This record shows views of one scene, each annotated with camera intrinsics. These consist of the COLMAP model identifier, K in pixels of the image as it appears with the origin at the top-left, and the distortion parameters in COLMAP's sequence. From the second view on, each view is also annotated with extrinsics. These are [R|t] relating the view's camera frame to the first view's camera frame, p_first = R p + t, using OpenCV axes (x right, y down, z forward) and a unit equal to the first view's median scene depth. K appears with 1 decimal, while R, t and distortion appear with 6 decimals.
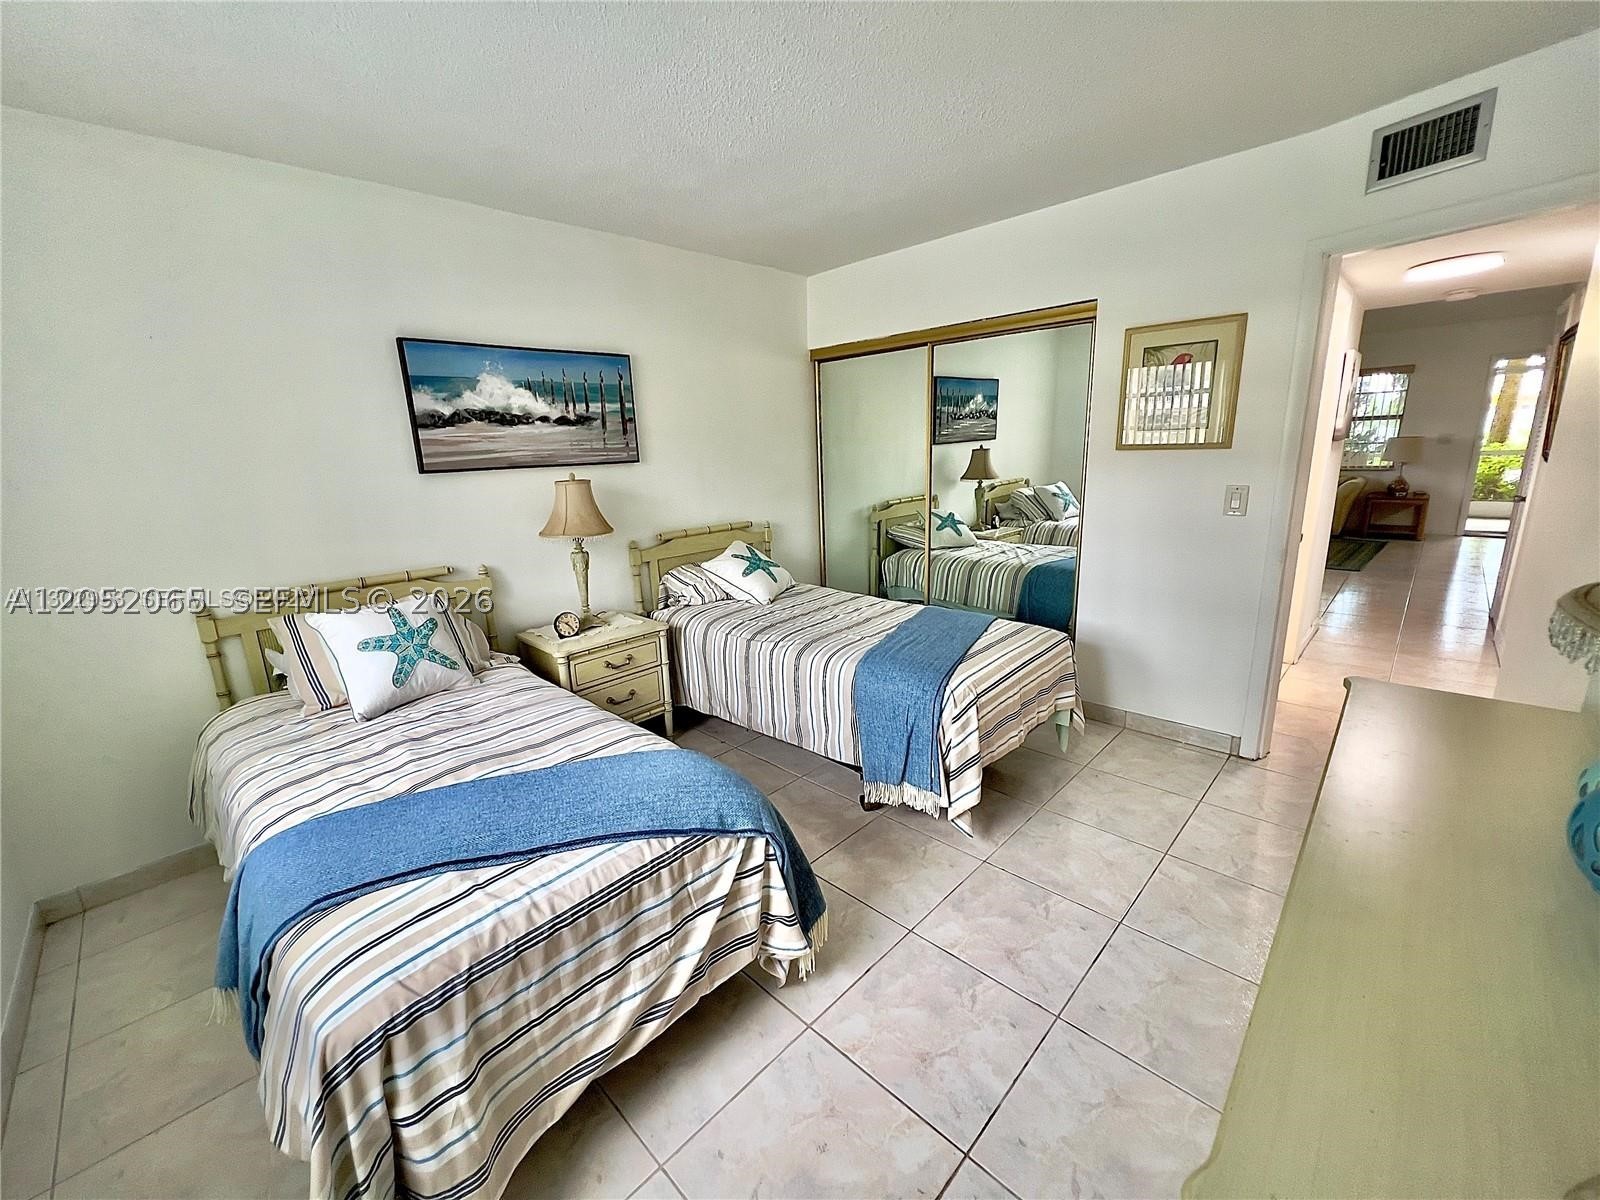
lens RADIAL K [[642.4, 0, 797.4], [0, 642.4, 602.4], [0, 0, 1]] dist [-0.003103, -0.000159]
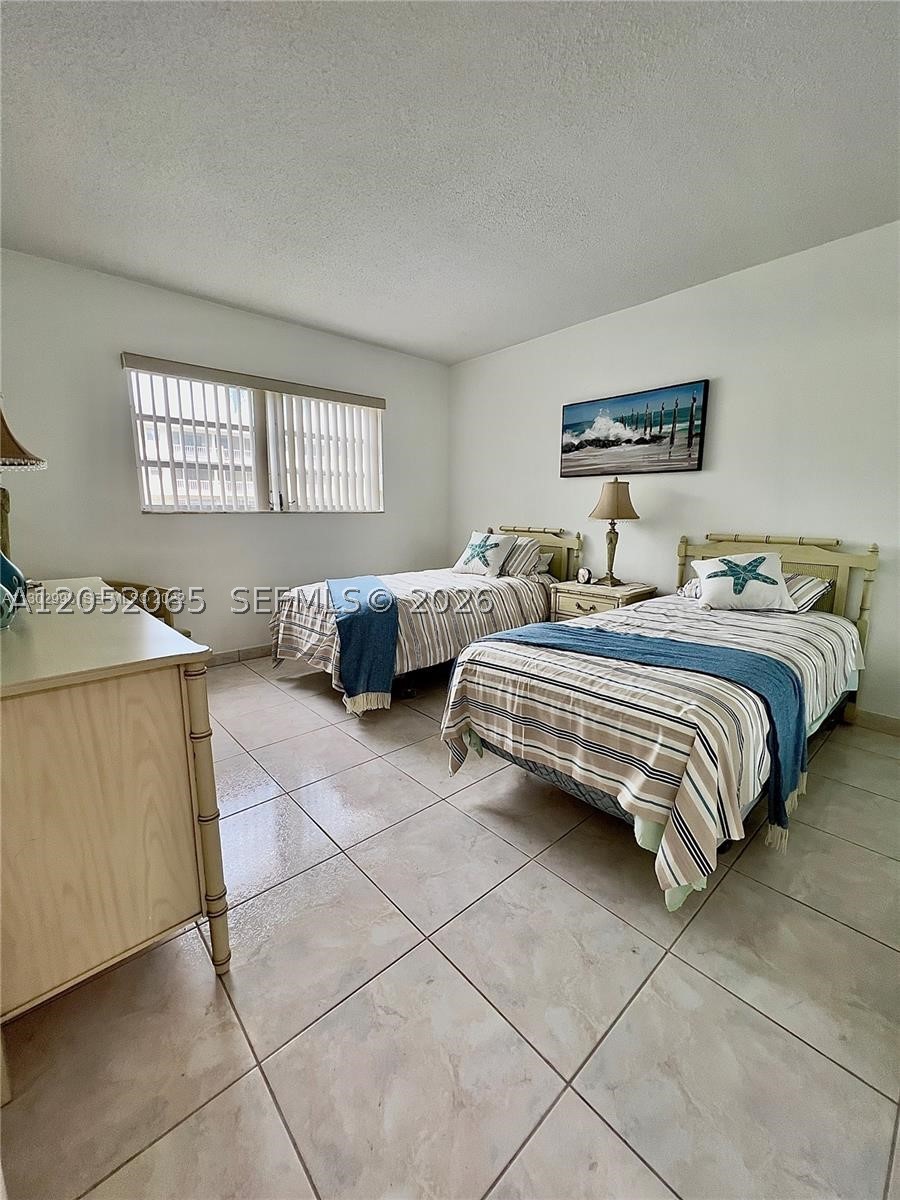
lens RADIAL K [[481.8, 0, 450.0], [0, 481.8, 600.0], [0, 0, 1]] dist [-0.003103, -0.000159]
pose [[-0.067035, 0.224123, -0.972253, 0.791631], [-0.239589, 0.942317, 0.233742, -0.102230], [0.968557, 0.248610, -0.009471, 0.705015]]
